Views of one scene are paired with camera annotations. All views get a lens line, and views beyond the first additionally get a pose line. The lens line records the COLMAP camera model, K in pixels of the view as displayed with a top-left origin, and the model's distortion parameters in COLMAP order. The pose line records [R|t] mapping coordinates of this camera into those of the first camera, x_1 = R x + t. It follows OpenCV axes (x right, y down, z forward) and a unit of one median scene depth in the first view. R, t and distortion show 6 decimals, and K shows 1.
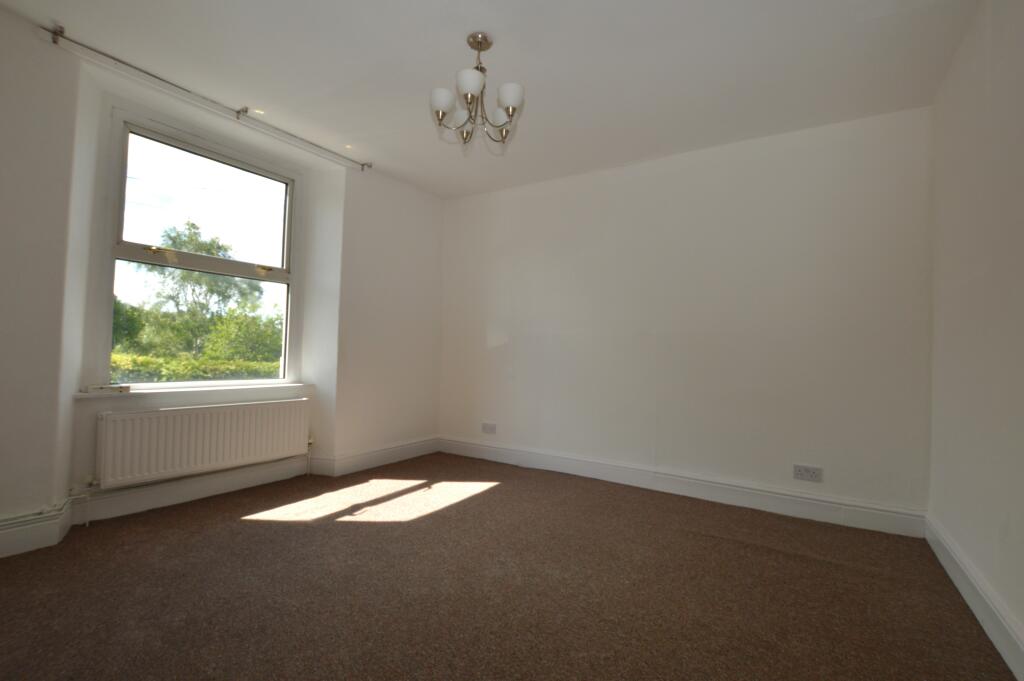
lens RADIAL K [[455.1, 0, 515.9], [0, 455.1, 339.0], [0, 0, 1]] dist [-0.016600, 0.000025]
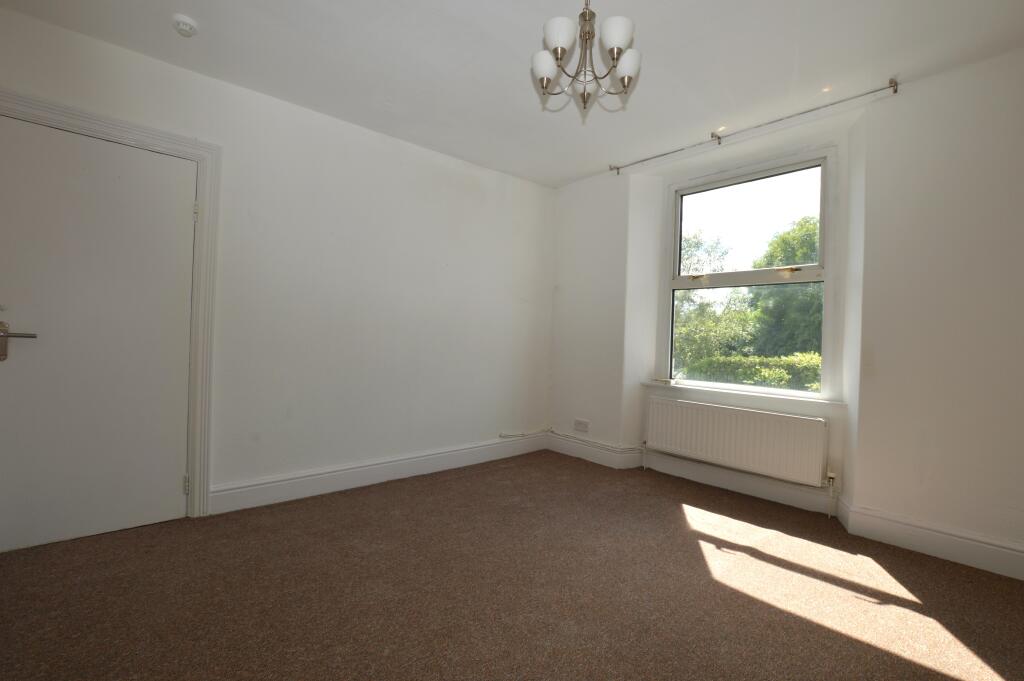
lens RADIAL K [[455.1, 0, 515.9], [0, 455.1, 339.0], [0, 0, 1]] dist [-0.016600, 0.000025]
pose [[-0.265671, -0.042061, -0.963146, 0.586336], [-0.018794, 0.999084, -0.038447, 0.038432], [0.963880, 0.007887, -0.266219, 0.874149]]
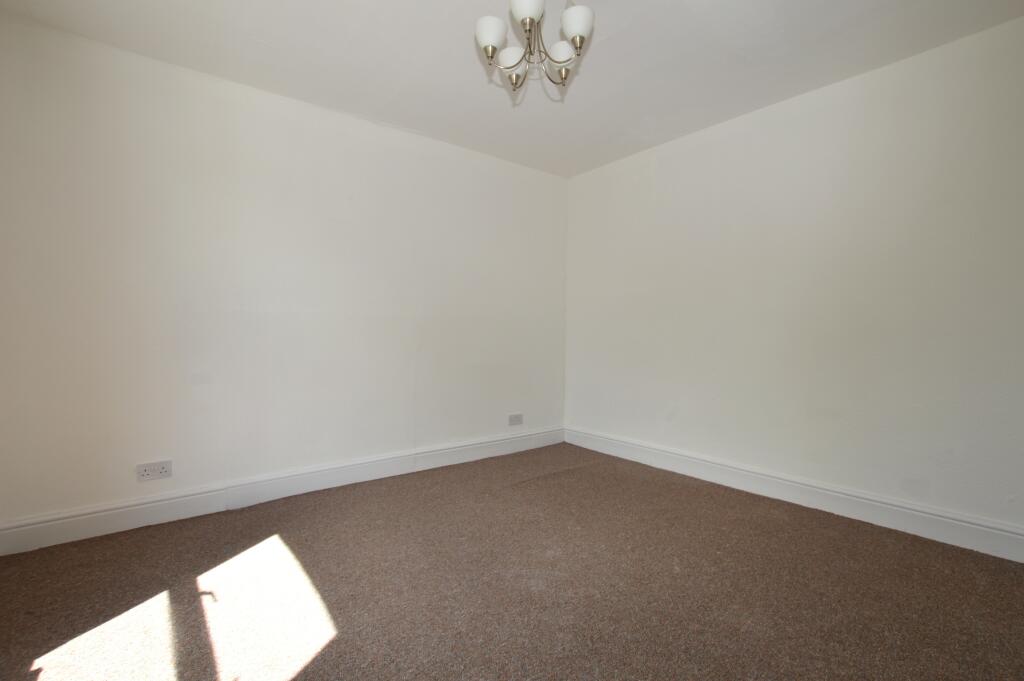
lens RADIAL K [[455.1, 0, 515.9], [0, 455.1, 339.0], [0, 0, 1]] dist [-0.016600, 0.000025]
pose [[0.311153, -0.038109, 0.949595, -0.722815], [-0.028411, 0.998376, 0.049376, -0.022160], [-0.949935, -0.042342, 0.309565, 0.612268]]
